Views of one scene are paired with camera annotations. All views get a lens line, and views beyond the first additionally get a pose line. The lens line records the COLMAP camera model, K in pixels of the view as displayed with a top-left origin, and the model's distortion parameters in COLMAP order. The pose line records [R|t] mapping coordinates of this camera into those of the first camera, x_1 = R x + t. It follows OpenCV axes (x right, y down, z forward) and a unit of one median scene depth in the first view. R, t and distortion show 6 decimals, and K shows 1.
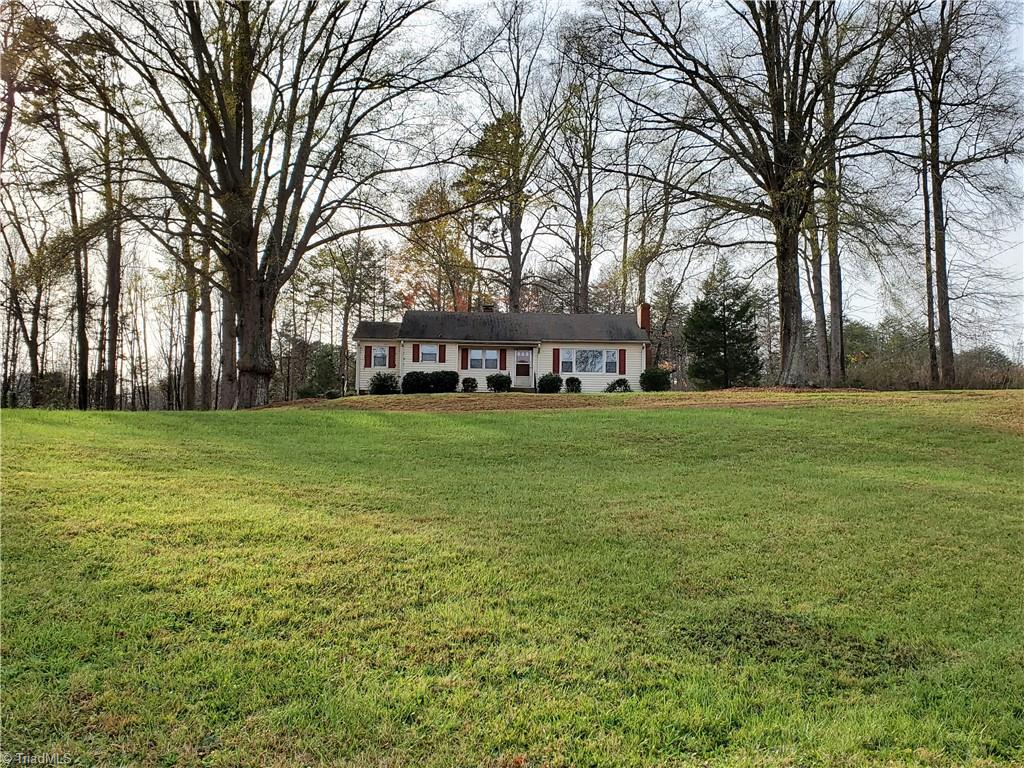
lens RADIAL K [[789.1, 0, 507.8], [0, 789.1, 394.1], [0, 0, 1]] dist [0.029572, -0.046386]
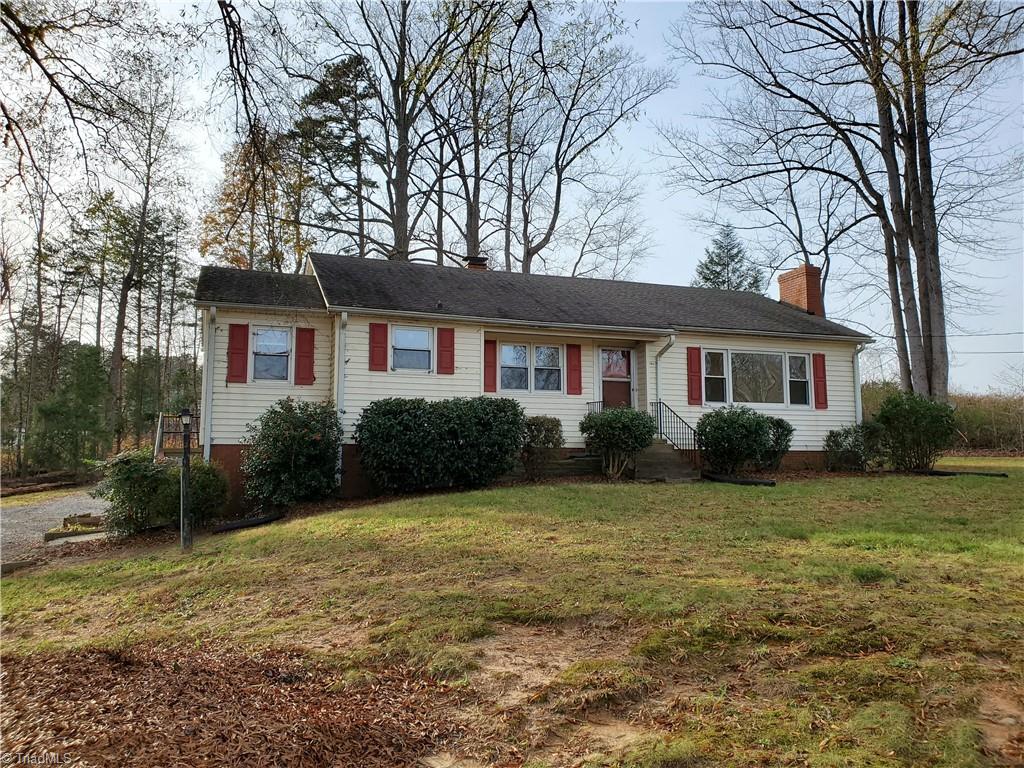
lens RADIAL K [[767.3, 0, 509.5], [0, 767.3, 364.8], [0, 0, 1]] dist [0.022301, 0.003162]
pose [[0.961447, 0.026045, 0.273754, -0.153008], [-0.012946, 0.998688, -0.049548, -0.025613], [-0.274685, 0.044094, 0.960523, 0.619688]]
